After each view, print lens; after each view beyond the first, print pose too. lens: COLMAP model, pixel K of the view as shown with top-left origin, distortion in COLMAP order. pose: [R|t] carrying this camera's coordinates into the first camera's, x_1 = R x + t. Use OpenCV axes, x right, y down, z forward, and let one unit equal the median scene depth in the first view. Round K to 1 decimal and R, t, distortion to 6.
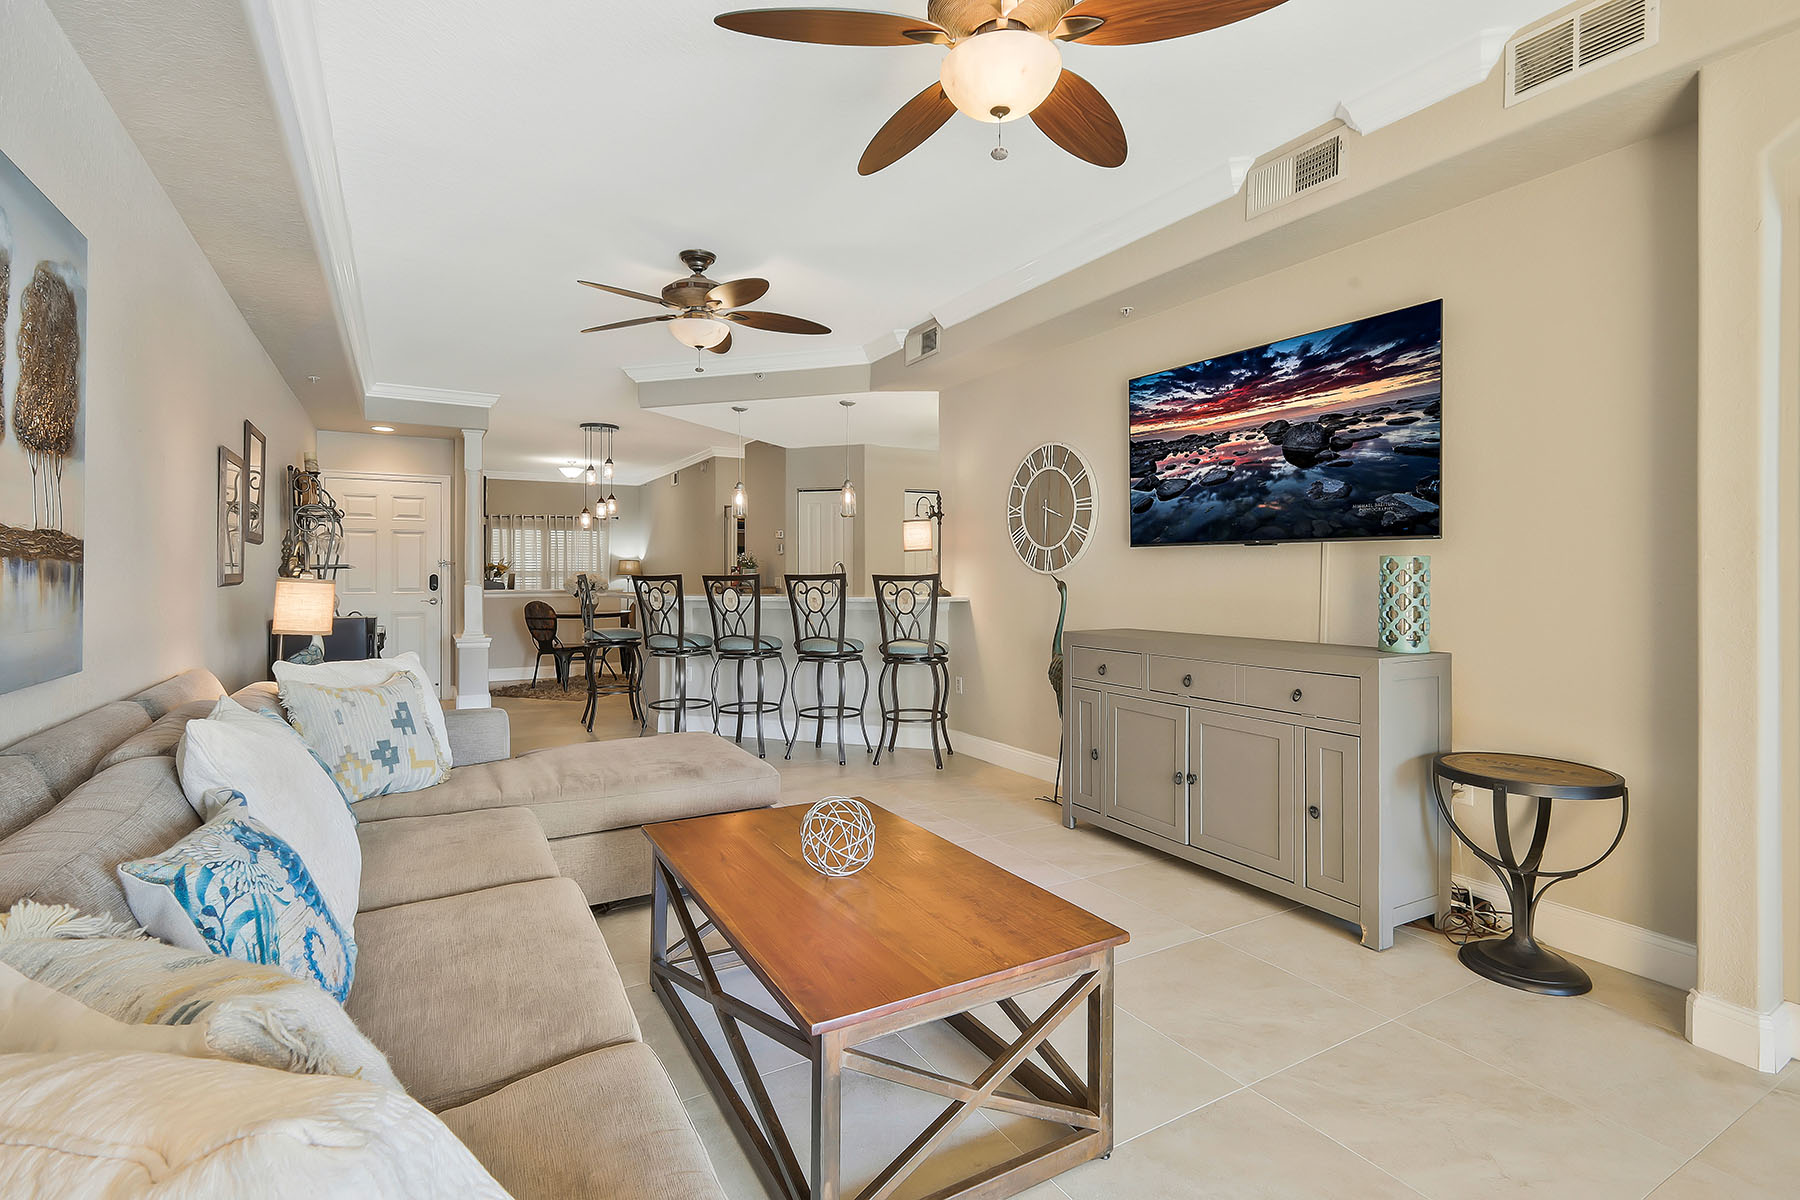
lens RADIAL K [[835.8, 0, 899.5], [0, 835.8, 582.2], [0, 0, 1]] dist [0.001243, -0.000754]
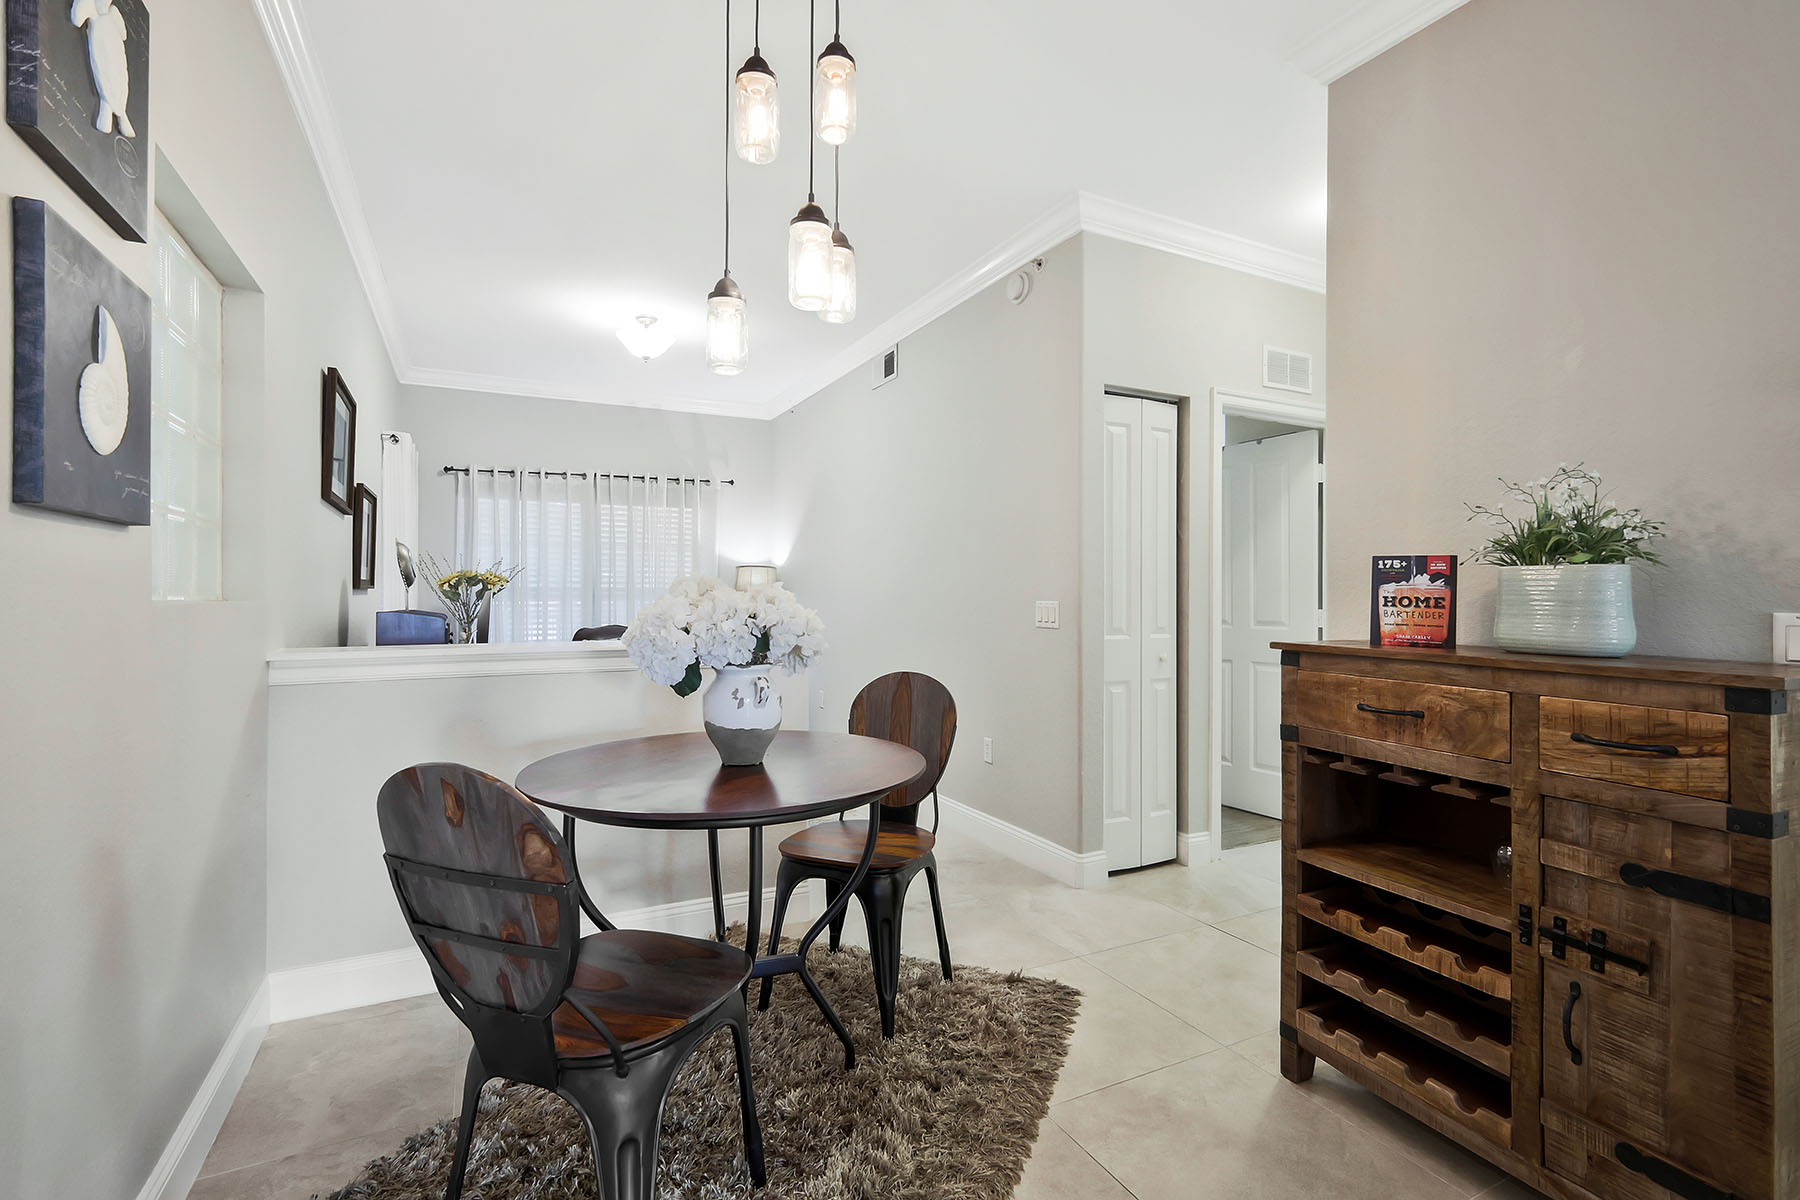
lens RADIAL K [[835.8, 0, 899.6], [0, 835.8, 597.4], [0, 0, 1]] dist [0.001243, -0.000754]
pose [[0.997776, 0.002804, -0.066593, -0.218807], [-0.002841, 0.999996, -0.000467, -0.008481], [0.066591, 0.000655, 0.997780, 0.545191]]
